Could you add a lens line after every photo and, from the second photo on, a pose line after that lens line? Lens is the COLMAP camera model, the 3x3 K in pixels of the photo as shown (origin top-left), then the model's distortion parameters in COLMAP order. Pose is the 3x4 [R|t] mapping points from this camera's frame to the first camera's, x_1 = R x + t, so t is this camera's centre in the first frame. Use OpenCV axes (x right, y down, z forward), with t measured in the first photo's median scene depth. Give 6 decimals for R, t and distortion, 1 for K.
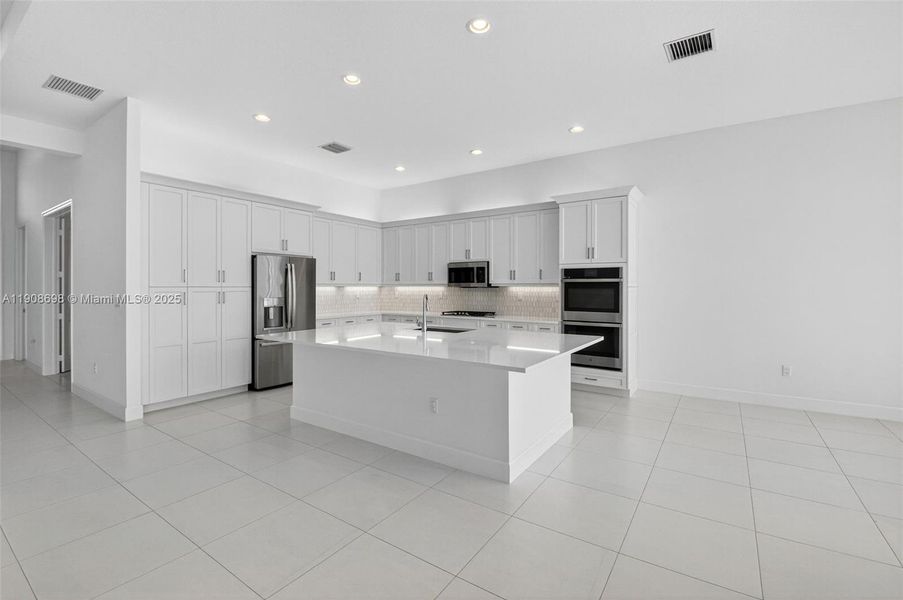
lens RADIAL K [[399.1, 0, 446.1], [0, 399.1, 282.9], [0, 0, 1]] dist [-0.002754, -0.011944]
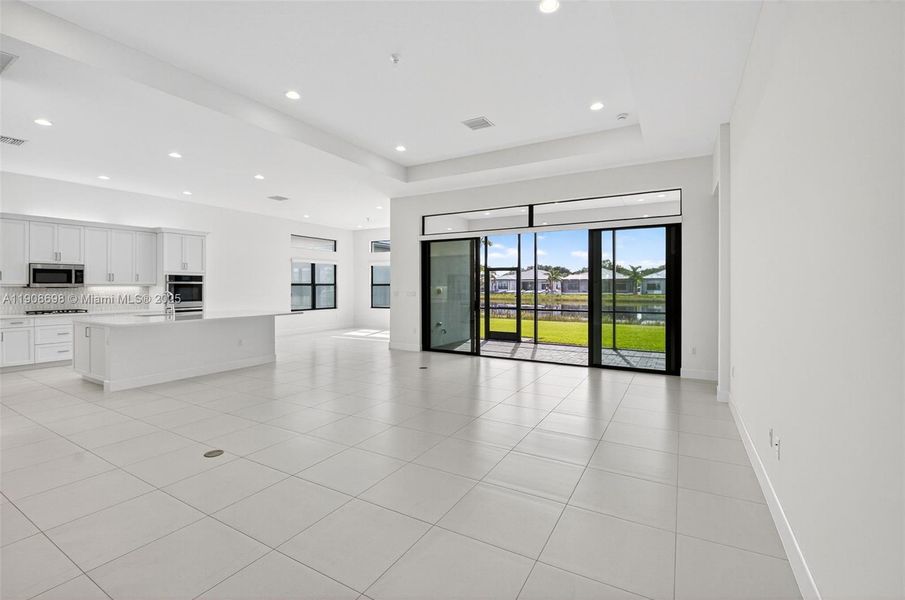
lens RADIAL K [[400.0, 0, 445.6], [0, 400.0, 292.5], [0, 0, 1]] dist [-0.002754, -0.011944]
pose [[-0.080764, -0.013122, 0.996647, -1.260695], [-0.008263, 0.999888, 0.012495, 0.003558], [-0.996699, -0.007226, -0.080864, 0.042220]]
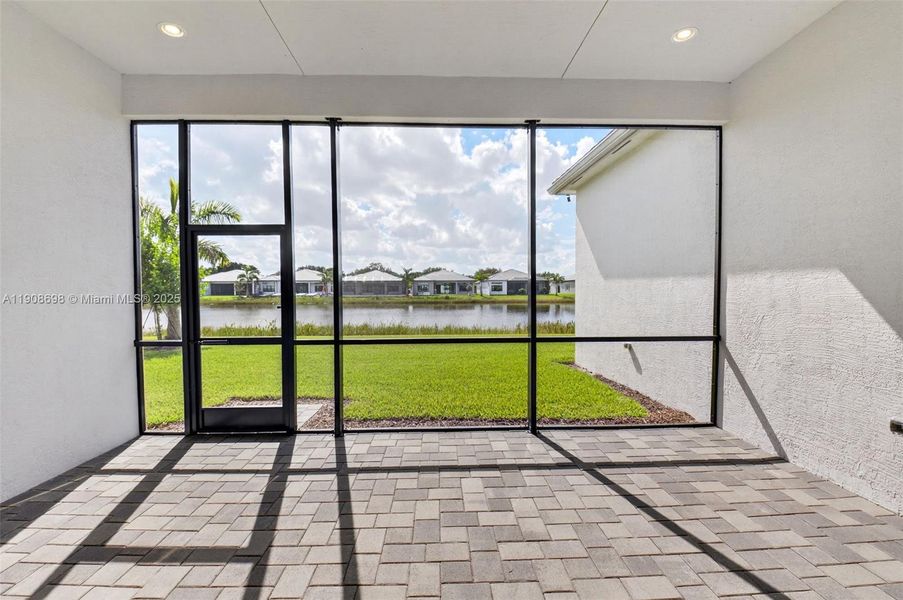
lens RADIAL K [[402.1, 0, 446.3], [0, 402.1, 301.9], [0, 0, 1]] dist [-0.010080, -0.009980]
pose [[-0.593985, -0.022257, 0.804168, -0.077526], [-0.000354, 0.999624, 0.027404, 0.012922], [-0.804476, 0.015993, -0.593769, -0.276997]]
